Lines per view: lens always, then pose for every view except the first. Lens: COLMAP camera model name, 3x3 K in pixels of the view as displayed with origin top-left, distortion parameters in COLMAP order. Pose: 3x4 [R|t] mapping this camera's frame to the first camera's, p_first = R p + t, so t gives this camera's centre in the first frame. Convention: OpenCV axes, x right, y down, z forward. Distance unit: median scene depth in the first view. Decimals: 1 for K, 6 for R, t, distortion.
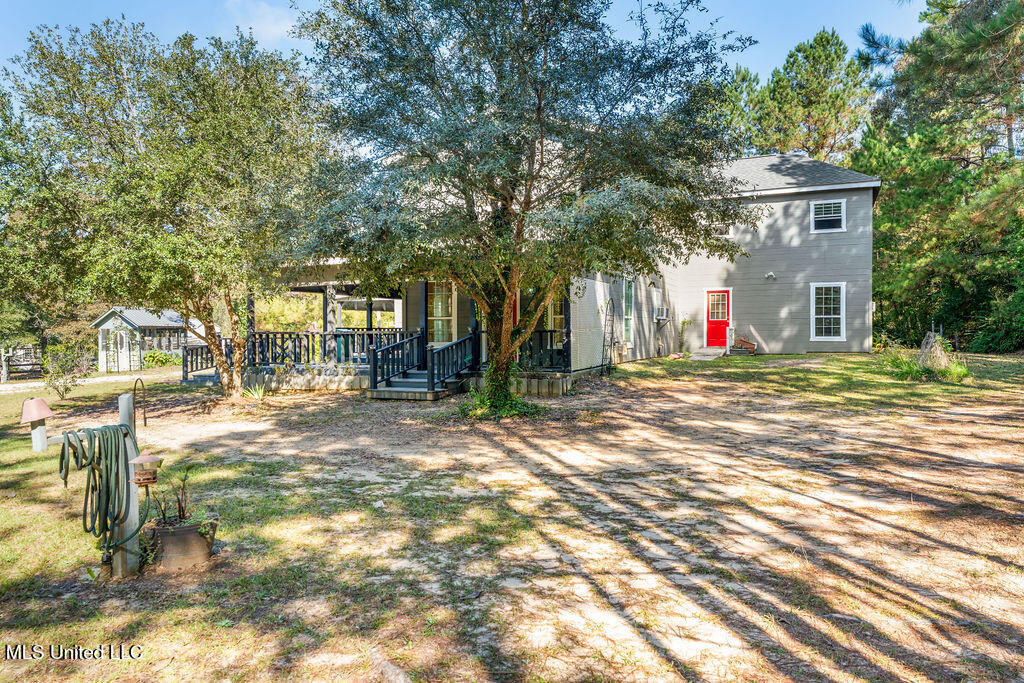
lens RADIAL K [[734.3, 0, 512.0], [0, 734.3, 341.5], [0, 0, 1]] dist [0.001264, 0.000067]
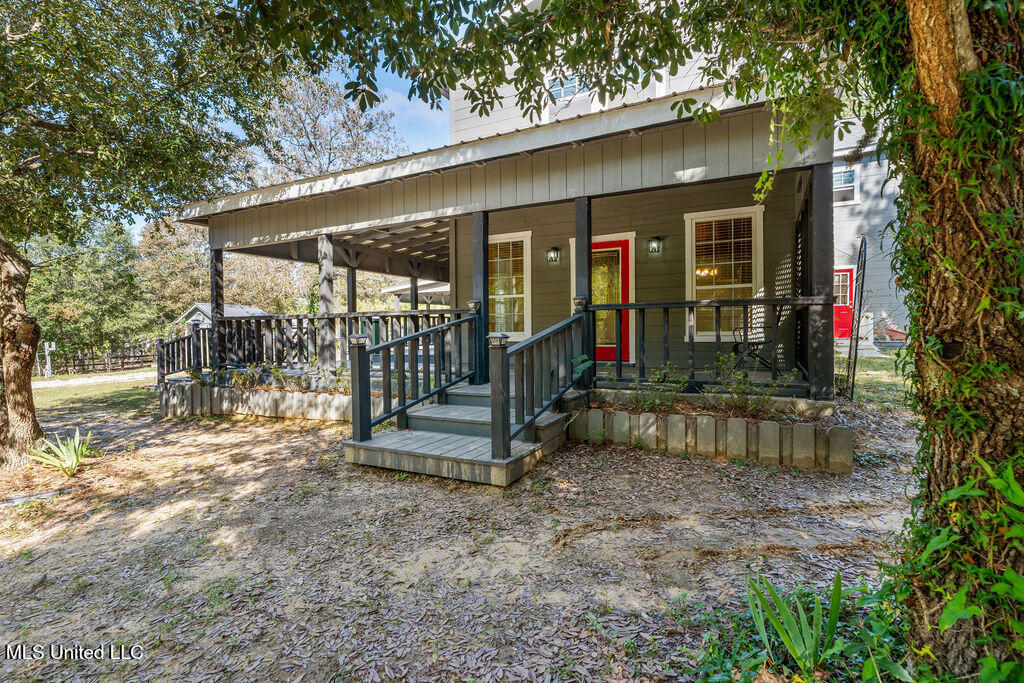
lens RADIAL K [[493.4, 0, 512.0], [0, 493.4, 341.5], [0, 0, 1]] dist [-0.001147, -0.000884]
pose [[0.998238, -0.003426, -0.059231, -0.076547], [0.004100, 0.999928, 0.011255, 0.005054], [0.059188, -0.011478, 0.998181, 0.640777]]
